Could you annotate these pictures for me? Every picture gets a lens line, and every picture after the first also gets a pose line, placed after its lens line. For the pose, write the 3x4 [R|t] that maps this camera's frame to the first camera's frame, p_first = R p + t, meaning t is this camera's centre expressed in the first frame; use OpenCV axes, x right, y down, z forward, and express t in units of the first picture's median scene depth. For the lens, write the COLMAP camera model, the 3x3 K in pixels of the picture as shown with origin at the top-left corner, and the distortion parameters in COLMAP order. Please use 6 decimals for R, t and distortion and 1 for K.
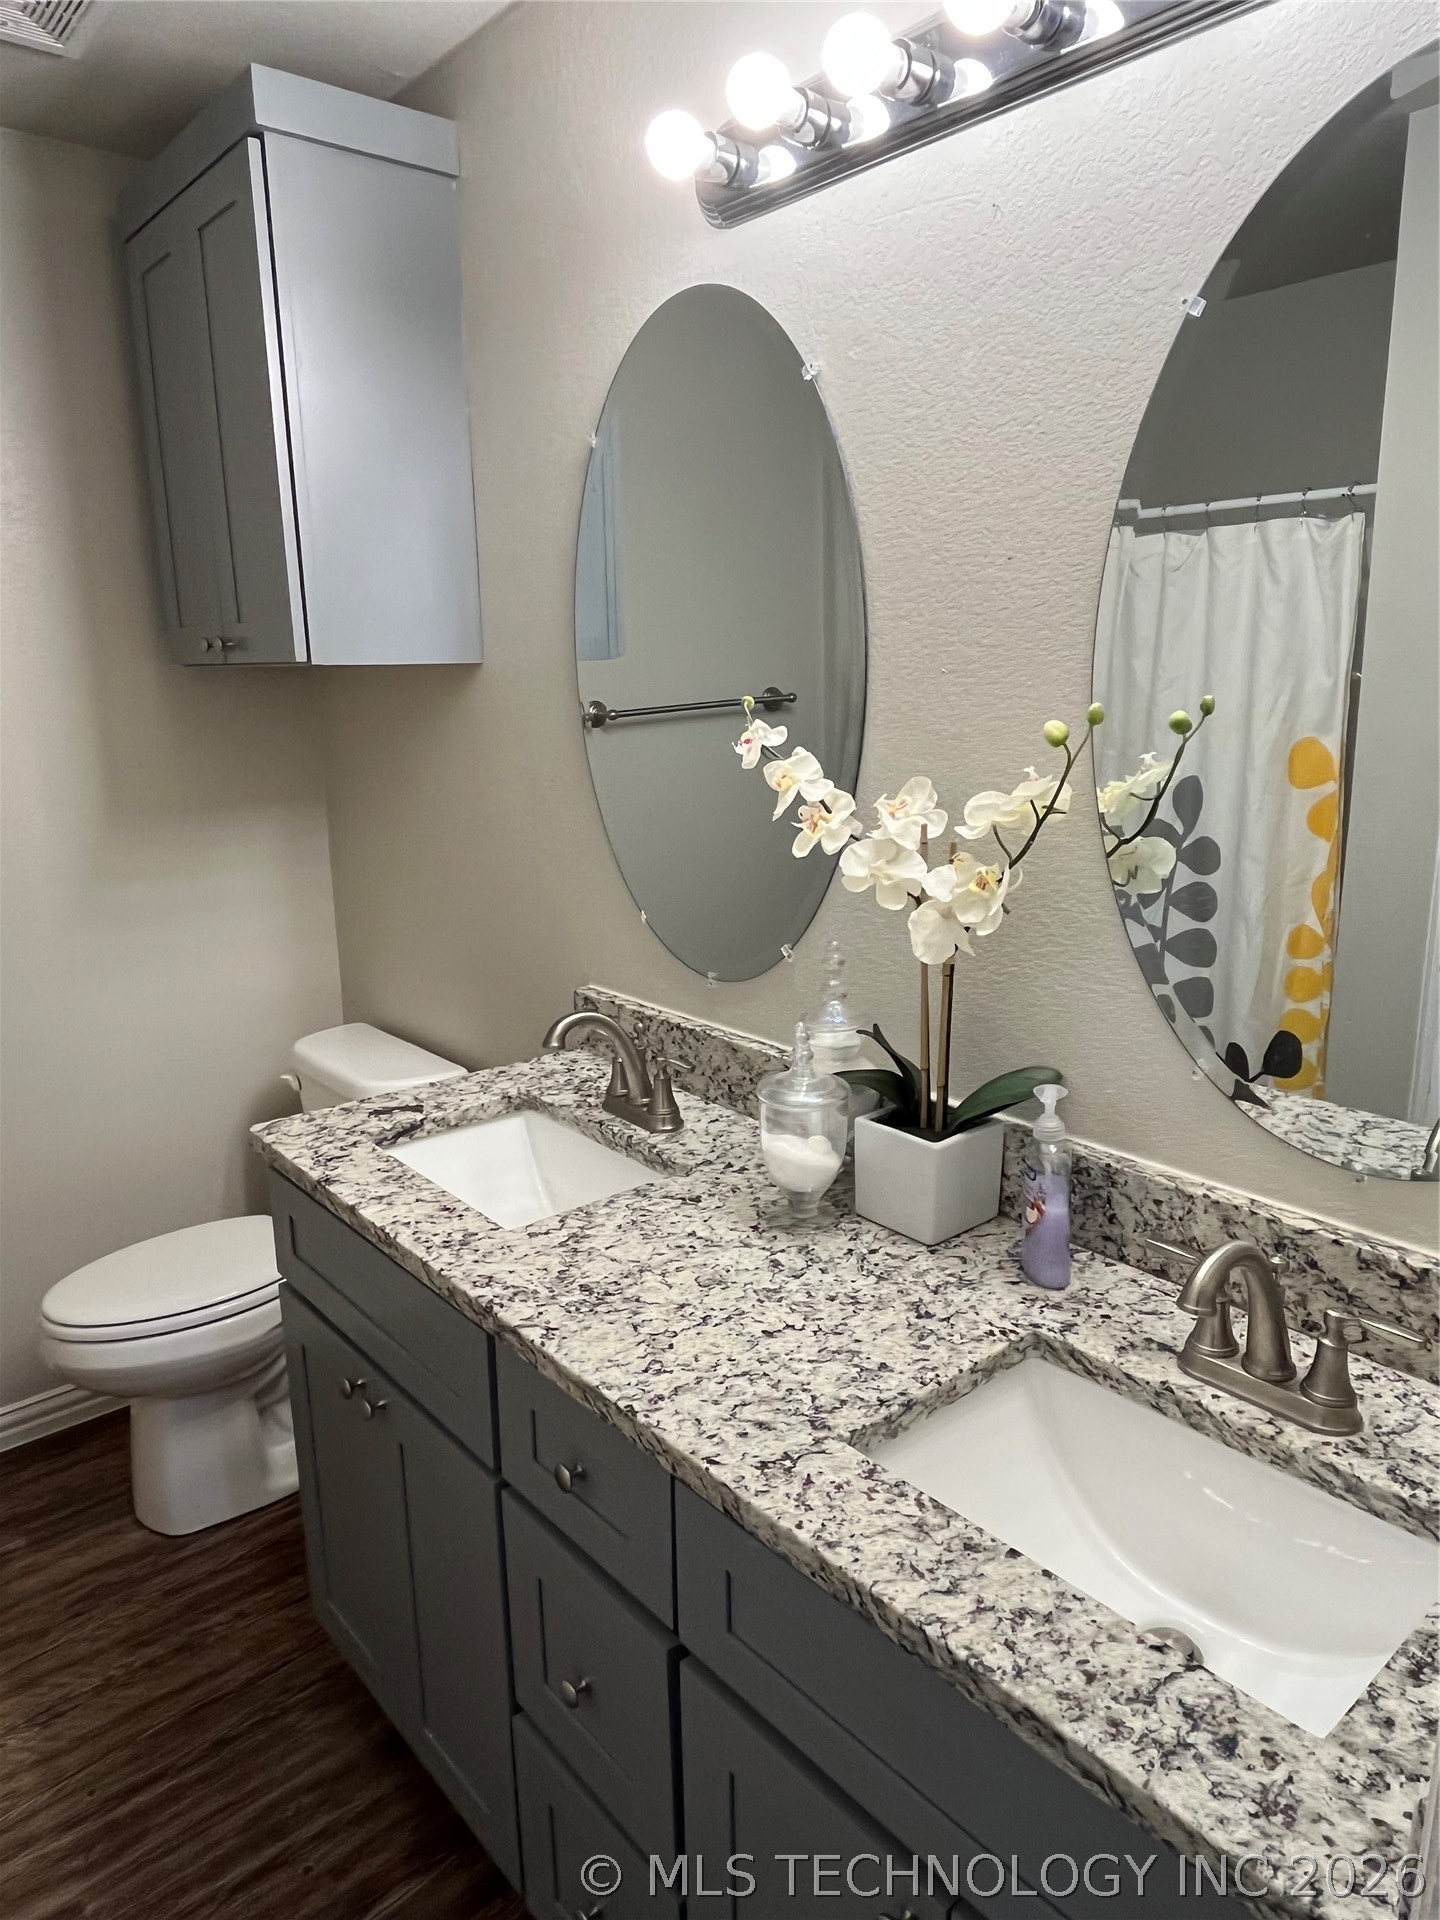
lens RADIAL K [[1233.7, 0, 724.8], [0, 1233.7, 958.3], [0, 0, 1]] dist [-0.000852, 0.000168]
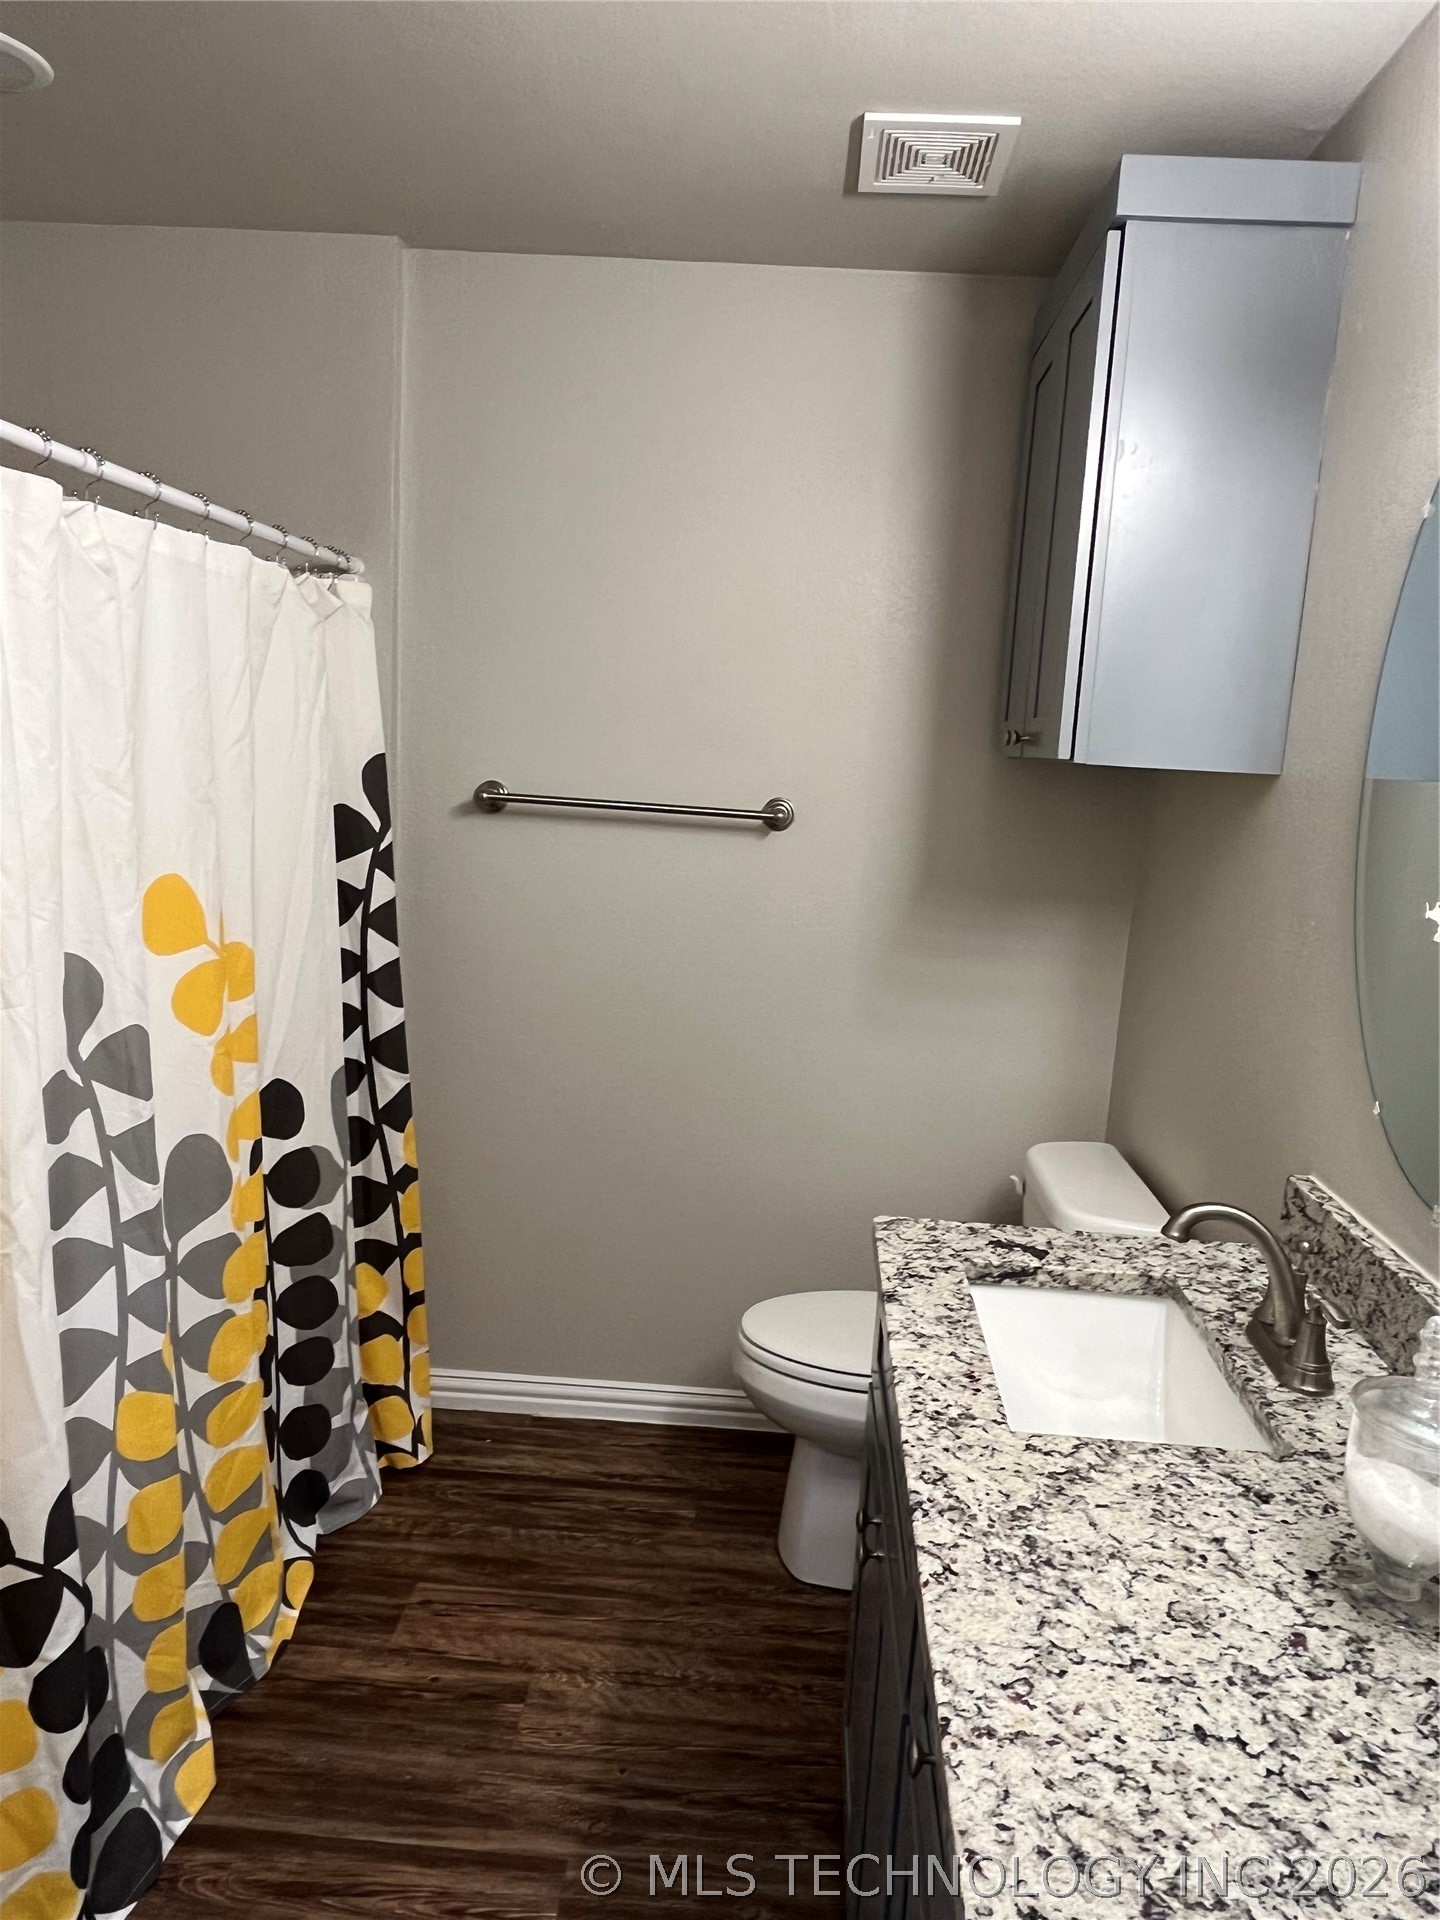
lens RADIAL K [[1233.7, 0, 724.8], [0, 1233.7, 962.6], [0, 0, 1]] dist [-0.000852, 0.000168]
pose [[0.723389, 0.172991, -0.668418, 0.190136], [-0.222162, 0.974937, 0.011888, -0.057205], [0.653722, 0.139898, 0.743691, 0.200522]]
